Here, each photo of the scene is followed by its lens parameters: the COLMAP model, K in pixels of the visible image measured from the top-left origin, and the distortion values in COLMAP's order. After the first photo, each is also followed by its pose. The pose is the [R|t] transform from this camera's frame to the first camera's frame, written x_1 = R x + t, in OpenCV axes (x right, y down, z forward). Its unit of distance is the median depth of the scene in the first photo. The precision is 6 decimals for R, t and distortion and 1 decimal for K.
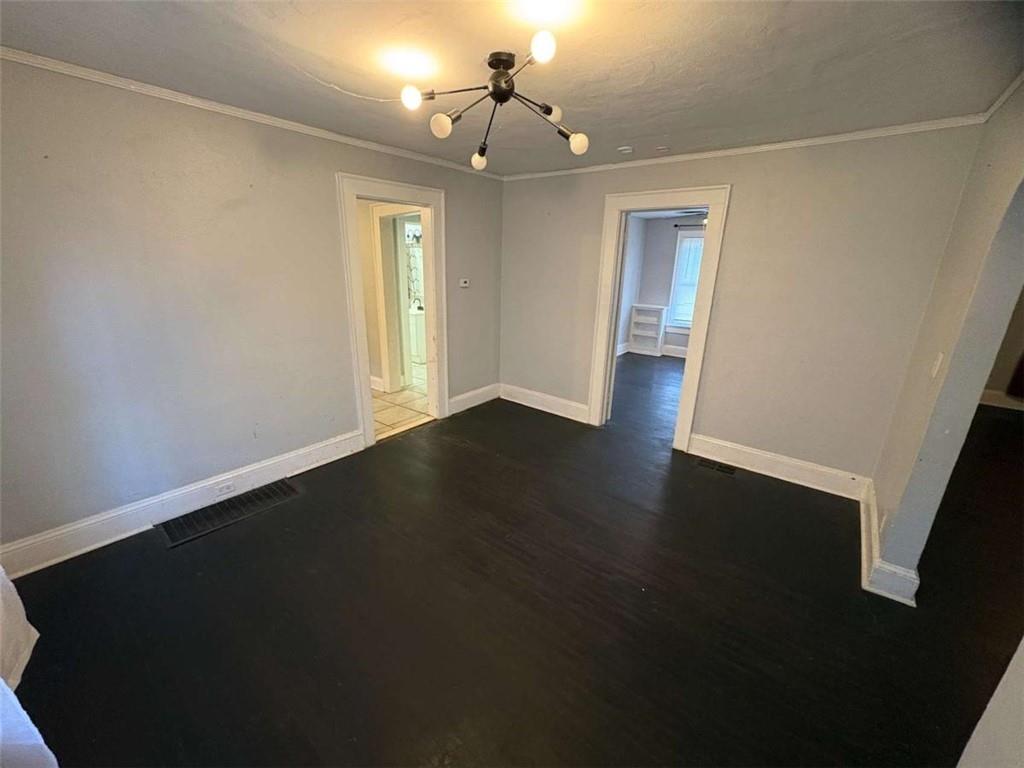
lens RADIAL K [[408.4, 0, 512.0], [0, 408.4, 384.0], [0, 0, 1]] dist [-0.000200, 0.000364]
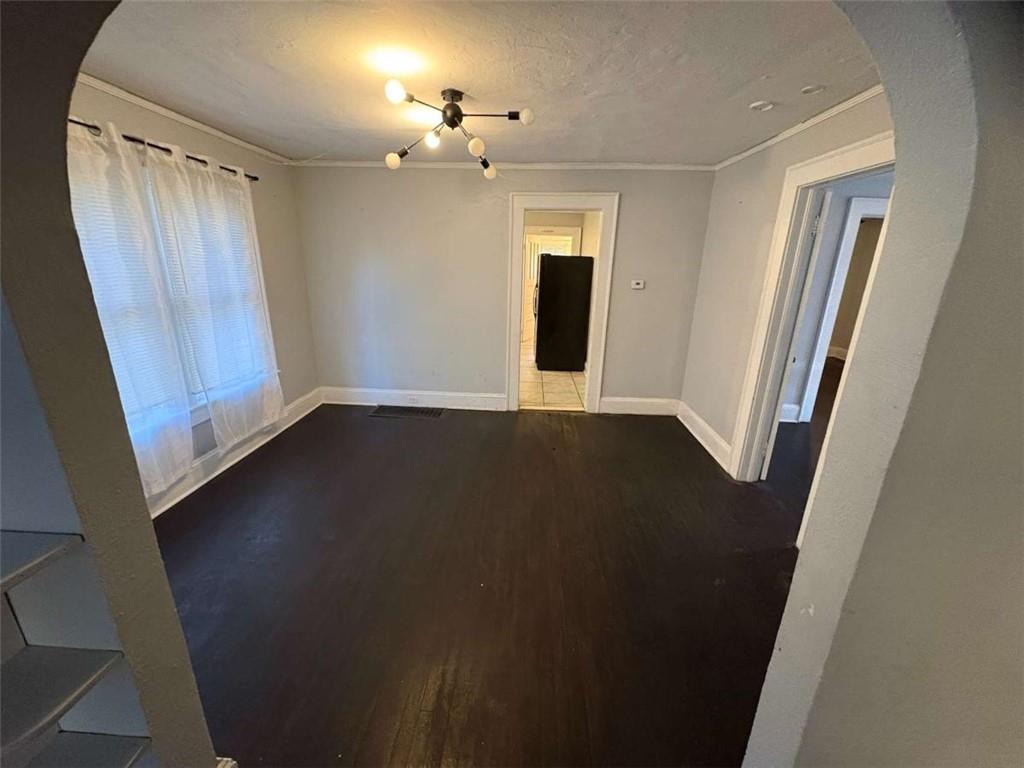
lens RADIAL K [[408.4, 0, 512.0], [0, 408.4, 384.0], [0, 0, 1]] dist [-0.000200, 0.000364]
pose [[0.580589, 0.225758, -0.782272, 0.729233], [-0.243194, 0.965014, 0.098001, -0.056617], [0.777028, 0.133346, 0.615180, 0.275600]]
